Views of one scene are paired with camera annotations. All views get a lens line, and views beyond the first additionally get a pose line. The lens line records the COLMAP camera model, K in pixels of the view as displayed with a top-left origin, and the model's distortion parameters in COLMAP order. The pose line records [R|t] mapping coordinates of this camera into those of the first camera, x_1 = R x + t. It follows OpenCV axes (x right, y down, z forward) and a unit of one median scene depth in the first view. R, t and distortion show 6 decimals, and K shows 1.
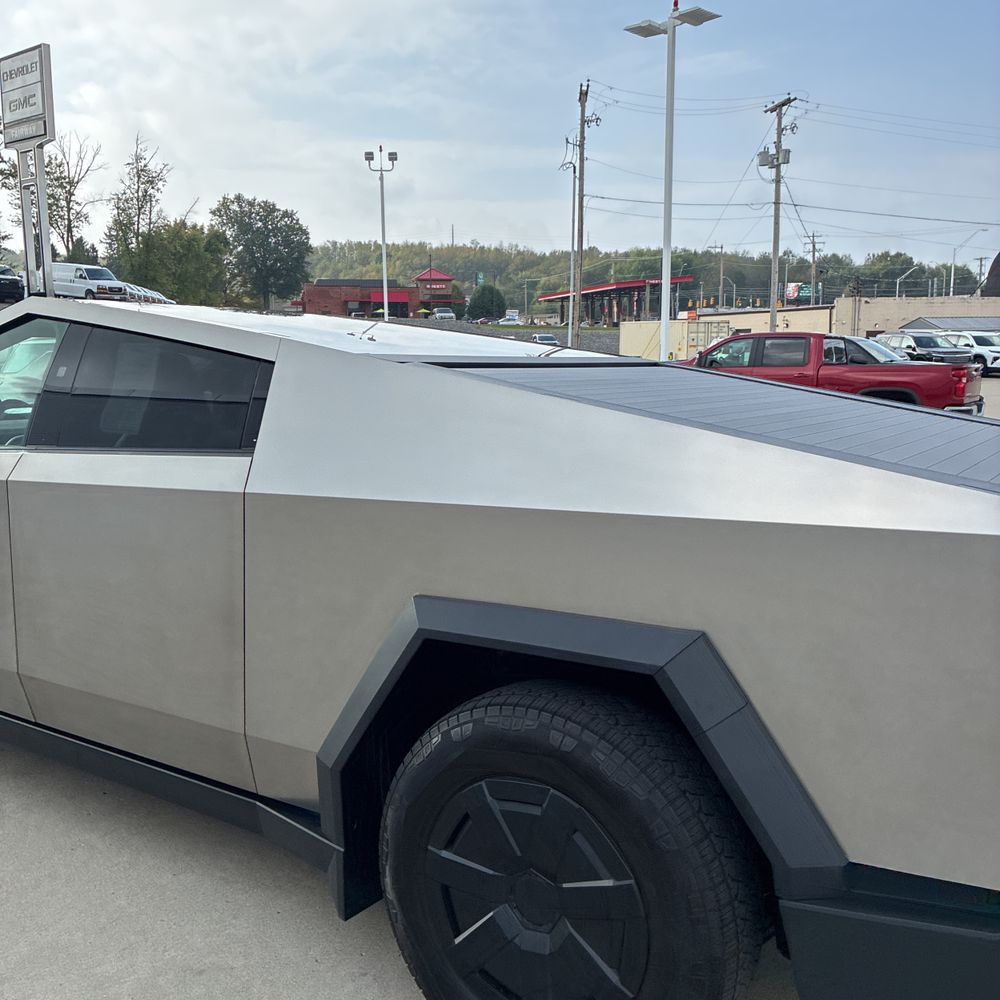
lens RADIAL K [[999.4, 0, 500.8], [0, 999.4, 485.8], [0, 0, 1]] dist [0.013812, 0.009256]
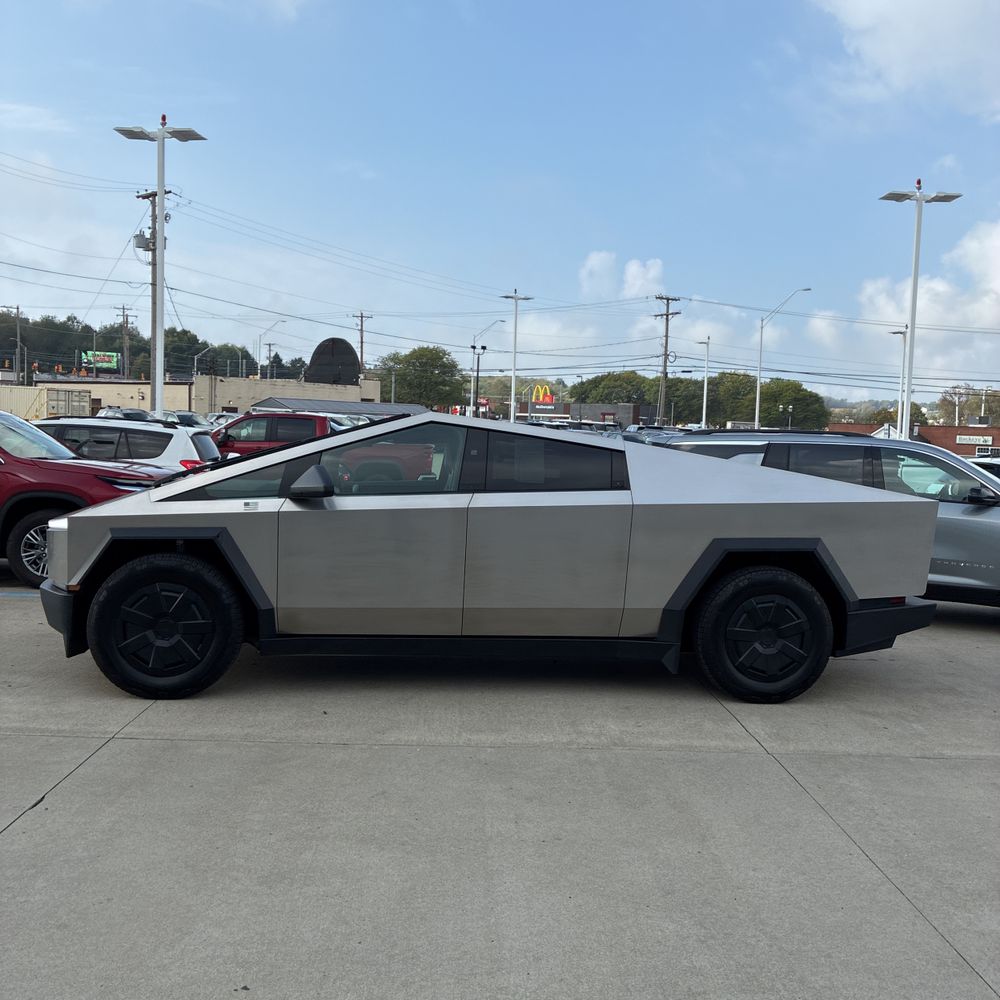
lens RADIAL K [[999.4, 0, 500.8], [0, 999.4, 485.8], [0, 0, 1]] dist [0.013812, 0.009256]
pose [[0.777103, -0.005571, 0.629348, -1.967250], [0.049555, 0.997398, -0.052359, 0.070055], [-0.627419, 0.071876, 0.775358, -0.663024]]
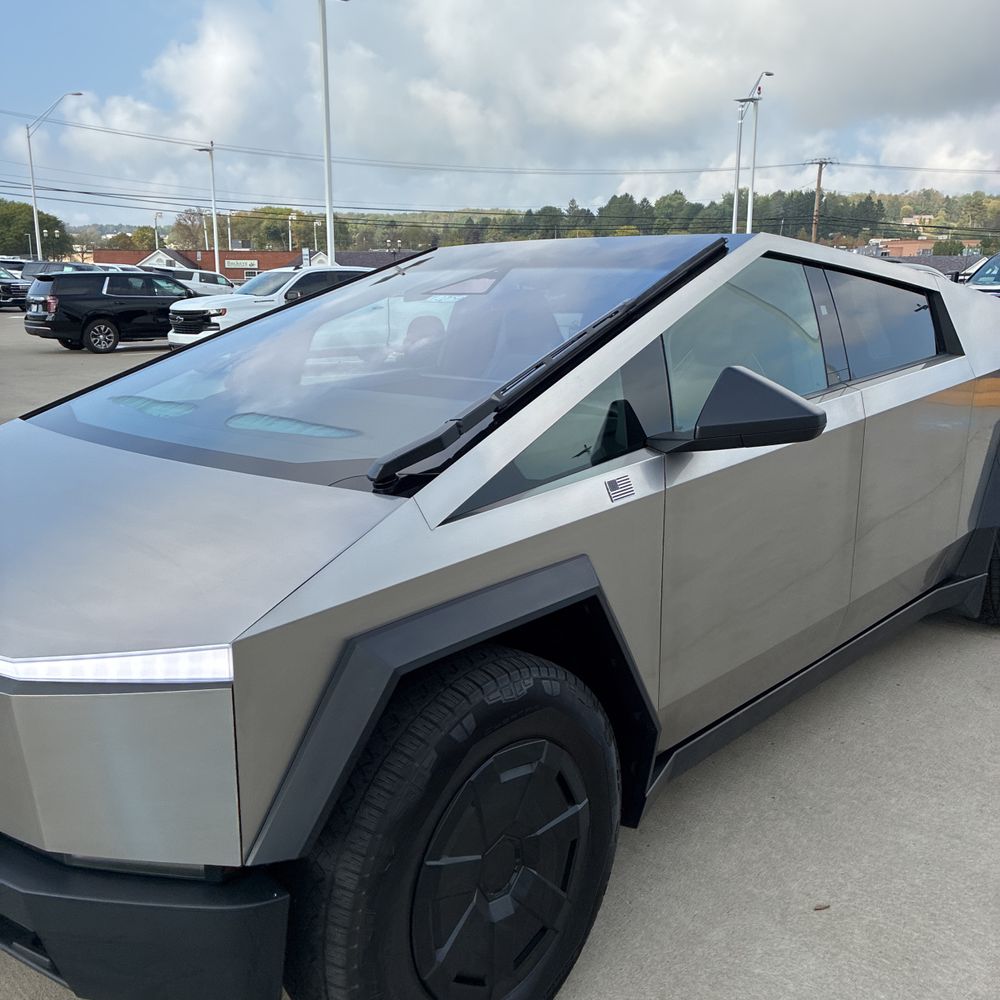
lens RADIAL K [[998.5, 0, 500.0], [0, 998.5, 500.0], [0, 0, 1]] dist [0.004248, 0.001158]
pose [[0.166471, -0.215554, 0.962197, -1.840110], [0.127330, 0.972343, 0.195798, -0.206998], [-0.977791, 0.089922, 0.189313, 1.399757]]
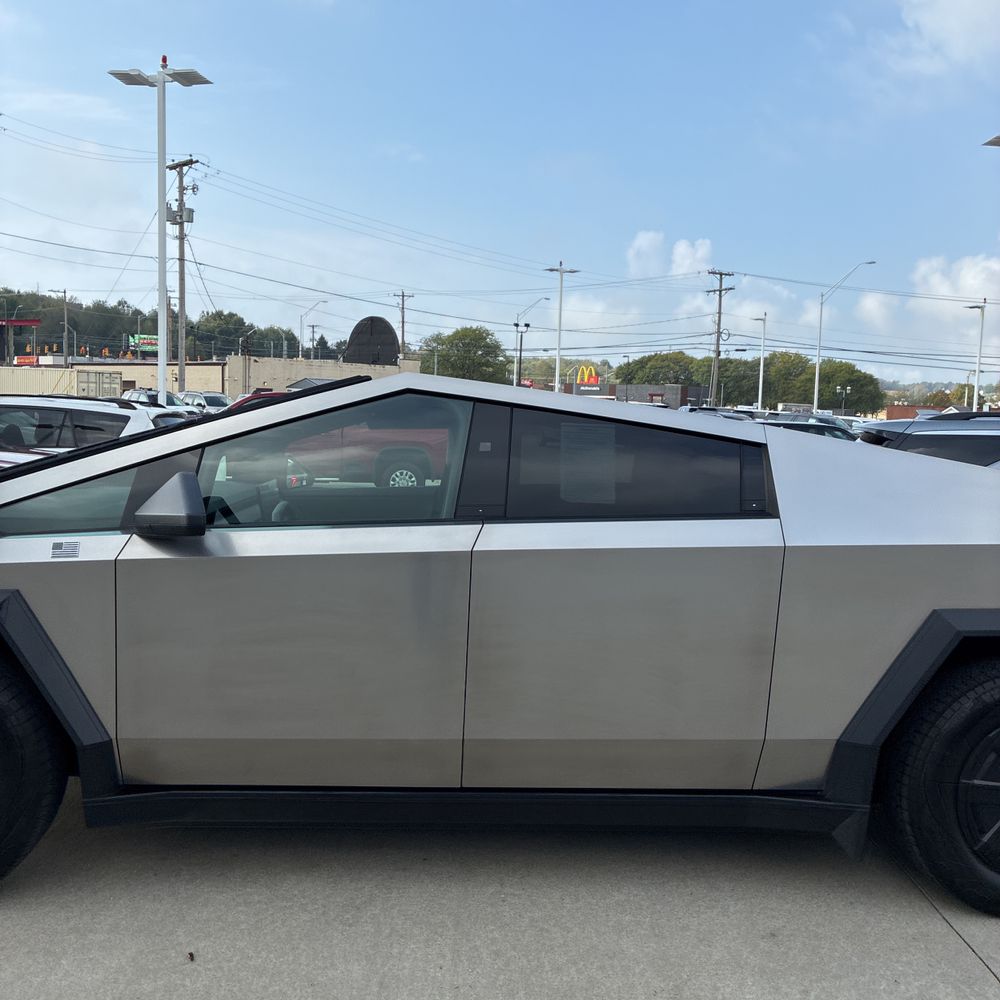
lens RADIAL K [[999.4, 0, 500.8], [0, 999.4, 485.8], [0, 0, 1]] dist [0.013812, 0.009256]
pose [[0.804198, -0.014968, 0.594173, -1.273277], [0.045688, 0.998282, -0.036690, -0.040143], [-0.592603, 0.056653, 0.803500, 0.166321]]
